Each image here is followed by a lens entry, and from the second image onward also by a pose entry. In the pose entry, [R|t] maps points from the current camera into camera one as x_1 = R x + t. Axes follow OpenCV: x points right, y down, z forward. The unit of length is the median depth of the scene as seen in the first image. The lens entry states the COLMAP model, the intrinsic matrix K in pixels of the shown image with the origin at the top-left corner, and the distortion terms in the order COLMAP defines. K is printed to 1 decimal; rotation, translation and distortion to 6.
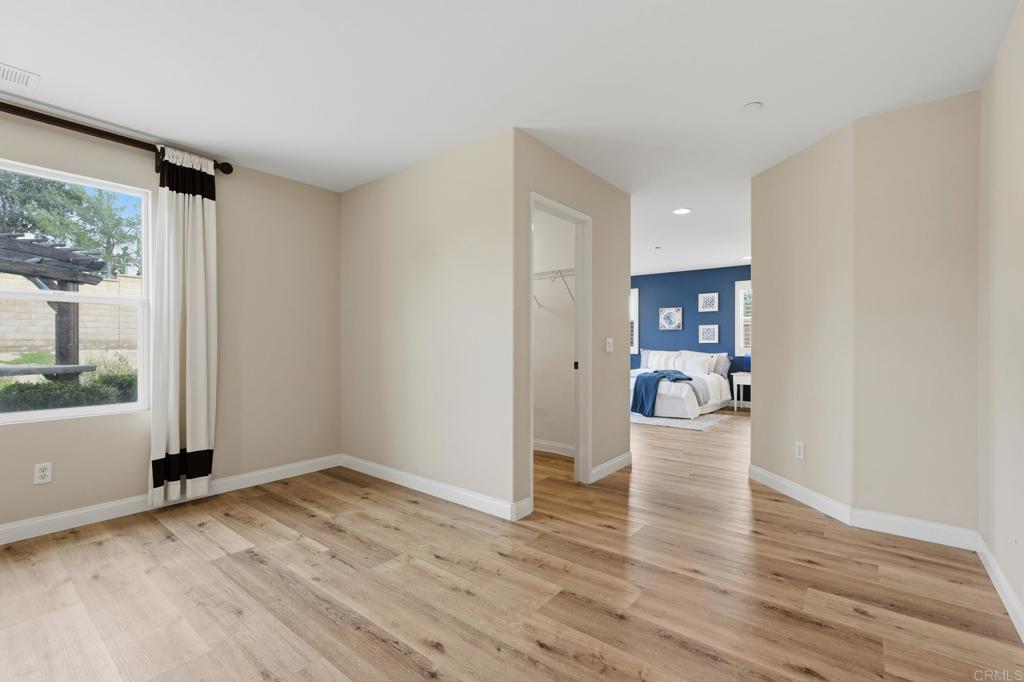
lens RADIAL K [[450.7, 0, 512.4], [0, 450.7, 343.6], [0, 0, 1]] dist [-0.011311, 0.001134]
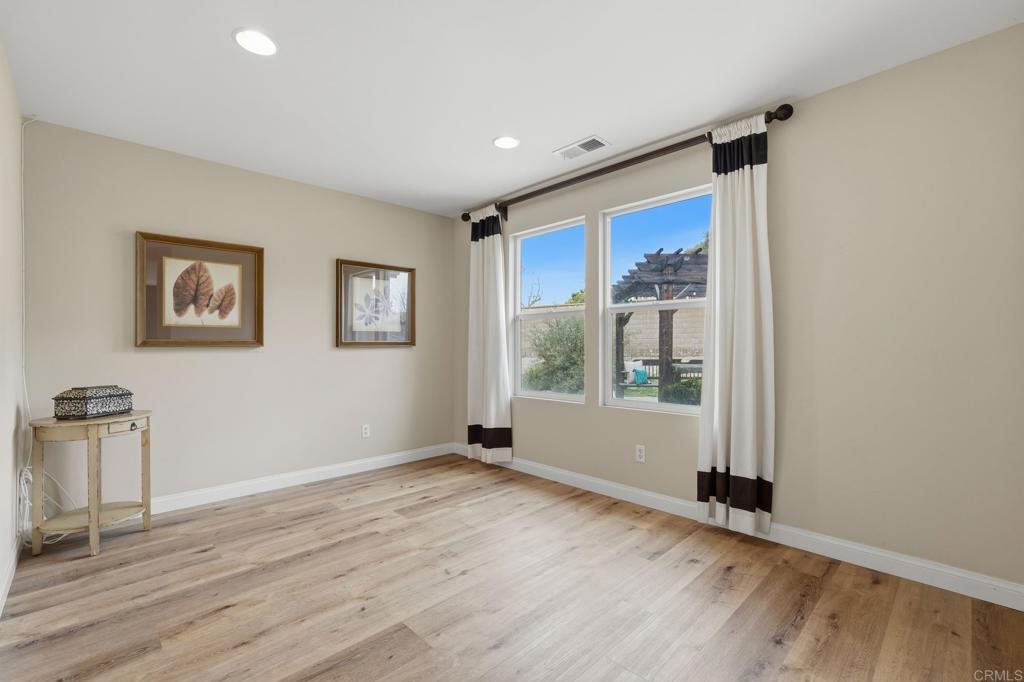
lens RADIAL K [[450.7, 0, 513.5], [0, 450.7, 339.8], [0, 0, 1]] dist [-0.011311, 0.001134]
pose [[-0.130241, -0.010006, -0.991432, 0.175932], [-0.000754, 0.999950, -0.009993, -0.003646], [0.991482, -0.000554, -0.130242, 0.713408]]
